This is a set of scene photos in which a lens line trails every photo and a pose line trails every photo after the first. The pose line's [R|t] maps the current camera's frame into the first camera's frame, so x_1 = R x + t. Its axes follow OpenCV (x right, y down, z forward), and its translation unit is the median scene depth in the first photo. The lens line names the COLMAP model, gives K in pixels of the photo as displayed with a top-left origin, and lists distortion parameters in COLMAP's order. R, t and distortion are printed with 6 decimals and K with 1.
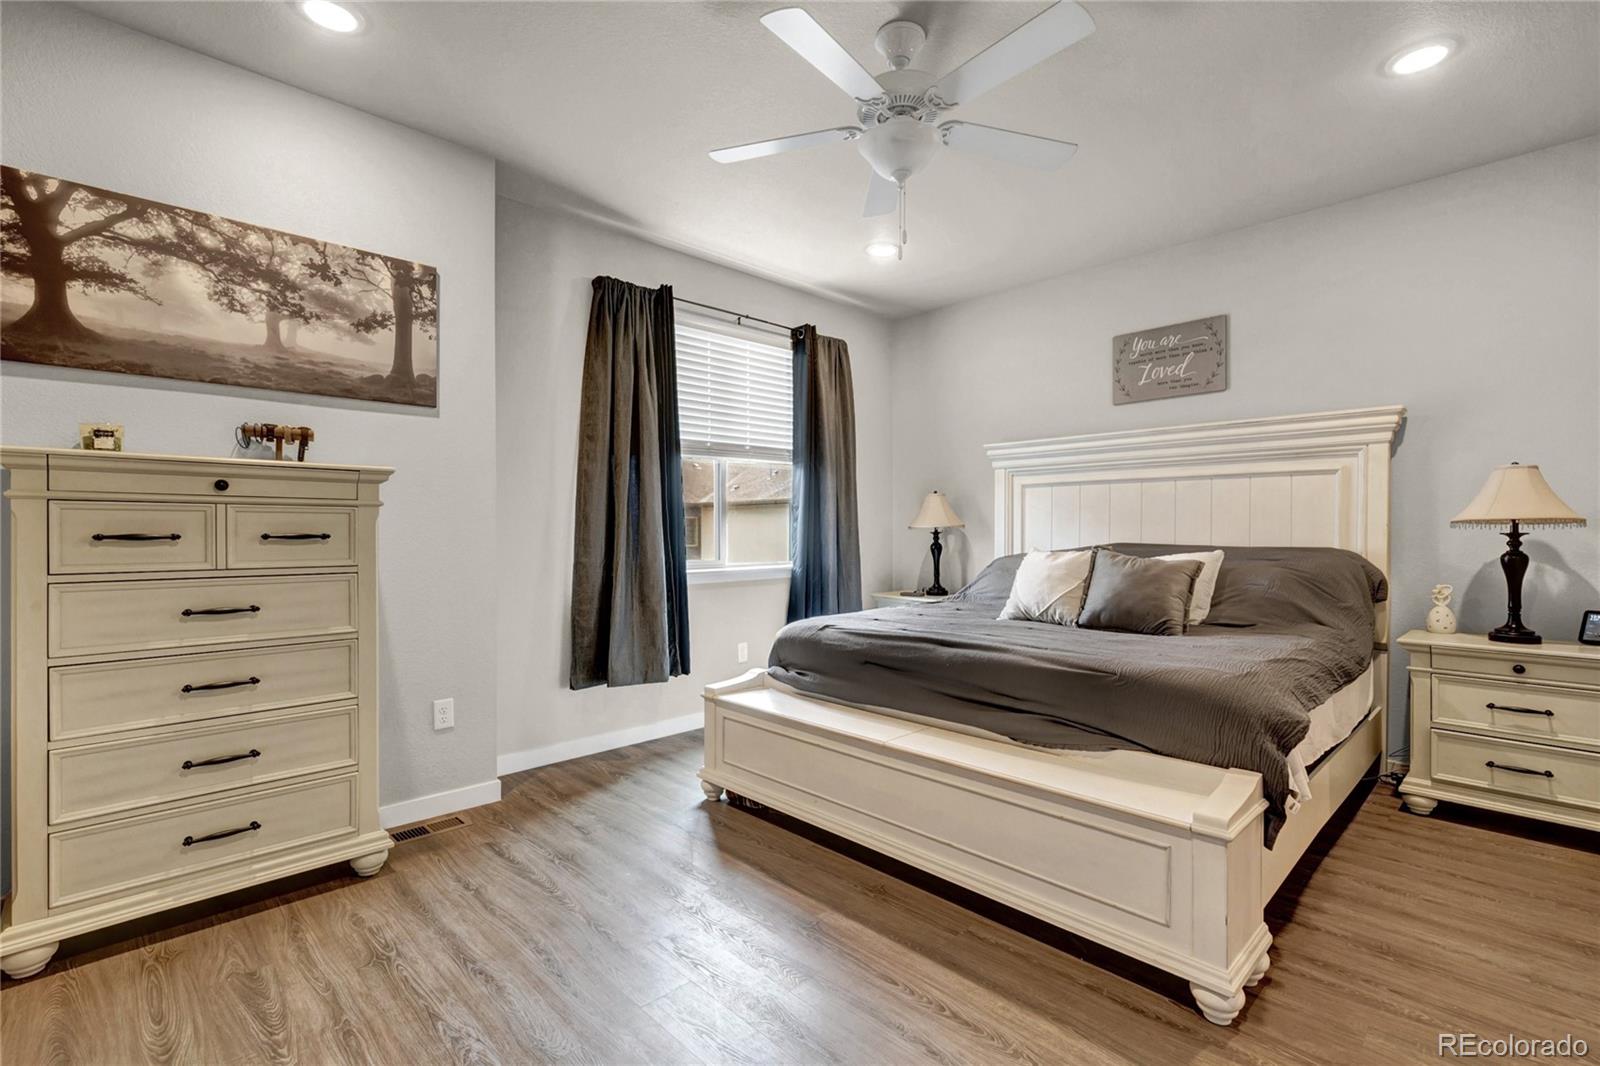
lens RADIAL K [[721.9, 0, 800.6], [0, 721.9, 532.5], [0, 0, 1]] dist [0.010437, -0.003579]
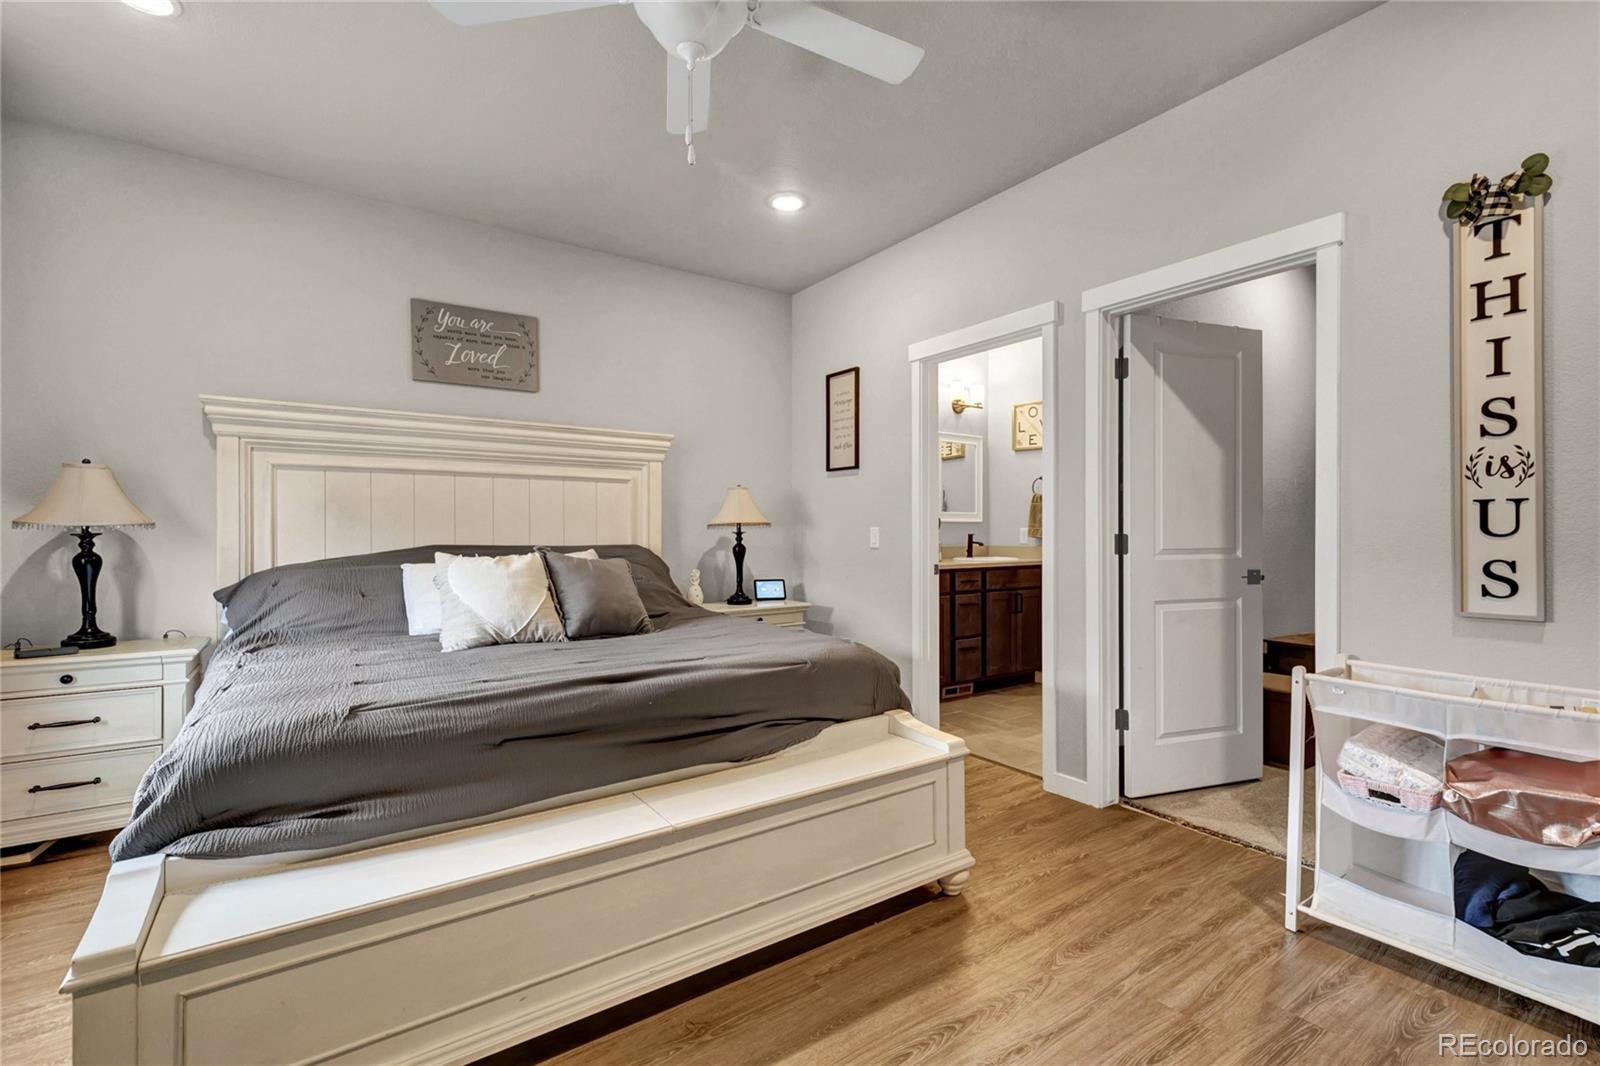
lens RADIAL K [[721.9, 0, 804.5], [0, 721.9, 528.5], [0, 0, 1]] dist [0.010437, -0.003579]
pose [[0.151779, 0.002861, 0.988410, -0.420443], [0.003792, 0.999987, -0.003477, -0.000558], [-0.988407, 0.004276, 0.151767, 0.559338]]
